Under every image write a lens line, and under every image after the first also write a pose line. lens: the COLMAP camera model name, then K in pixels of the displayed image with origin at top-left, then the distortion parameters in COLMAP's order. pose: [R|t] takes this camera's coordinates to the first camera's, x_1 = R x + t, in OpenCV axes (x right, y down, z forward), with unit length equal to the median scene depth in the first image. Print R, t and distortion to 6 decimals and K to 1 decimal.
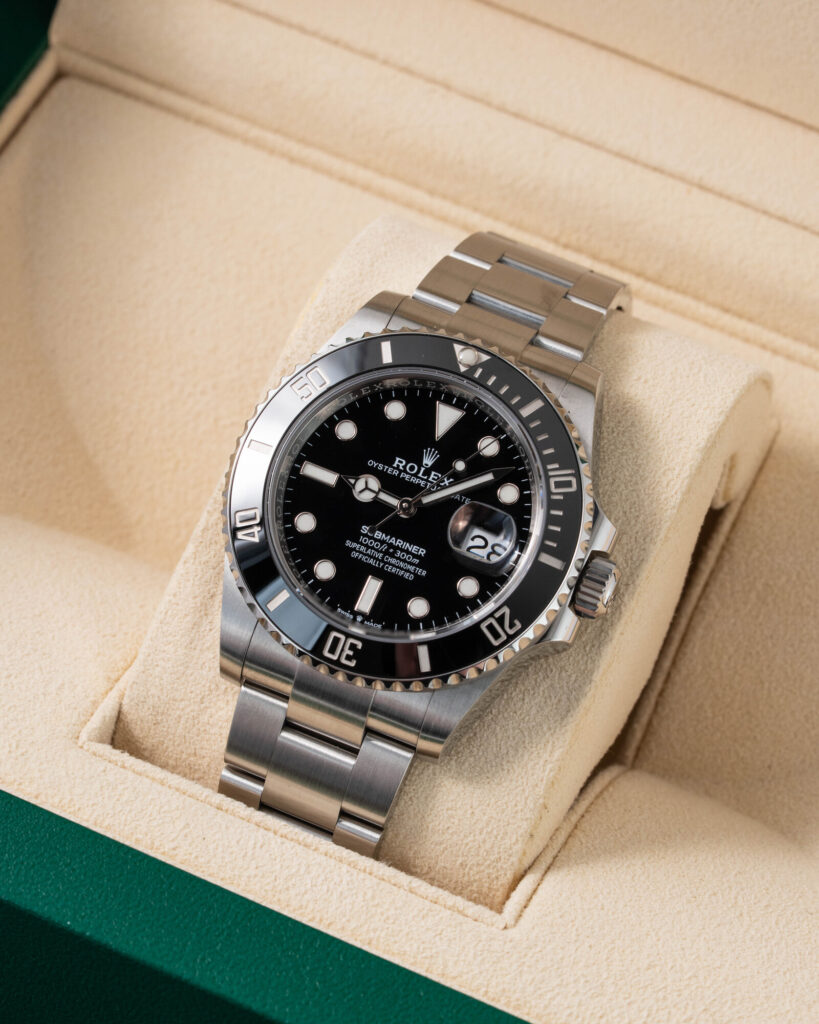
lens RADIAL K [[5059.7, 0, 408.4], [0, 5059.7, 513.9], [0, 0, 1]] dist [0.032031, 0.000000]
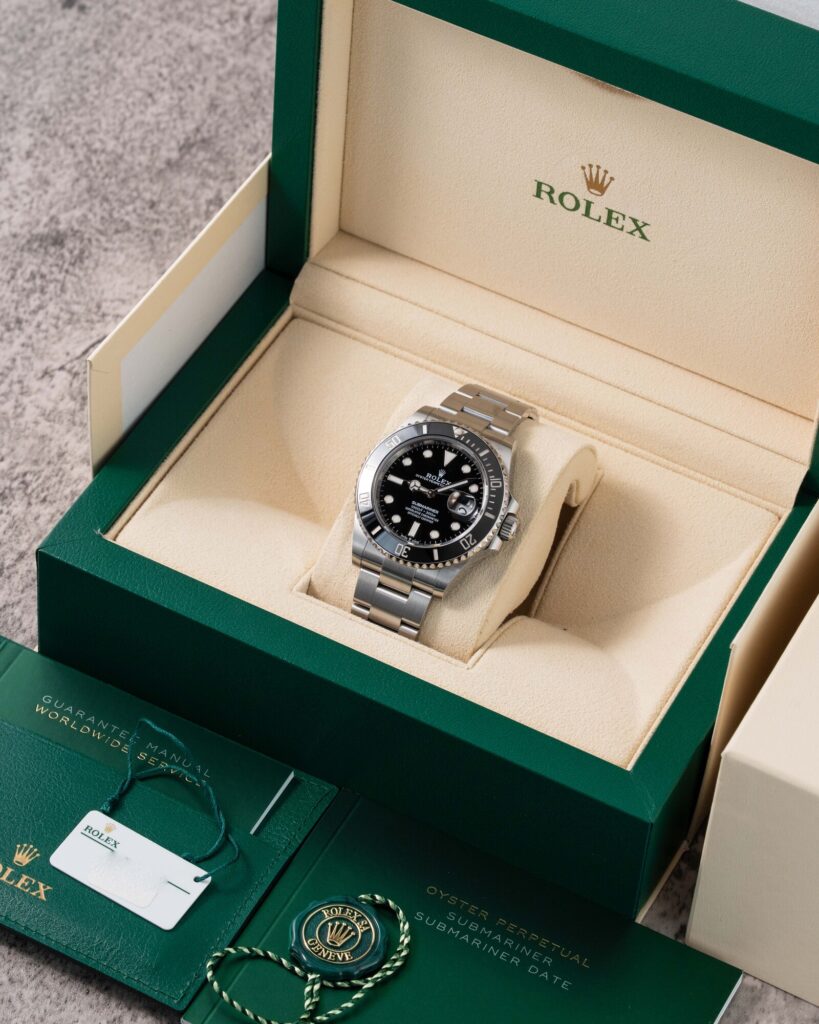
lens RADIAL K [[5059.7, 0, 409.8], [0, 5059.7, 510.8], [0, 0, 1]] dist [0.032031, 0.000000]
pose [[0.998308, 0.018315, -0.055191, 0.119958], [-0.022135, 0.997341, -0.069433, 0.170674], [0.053772, 0.070538, 0.996059, -1.362109]]
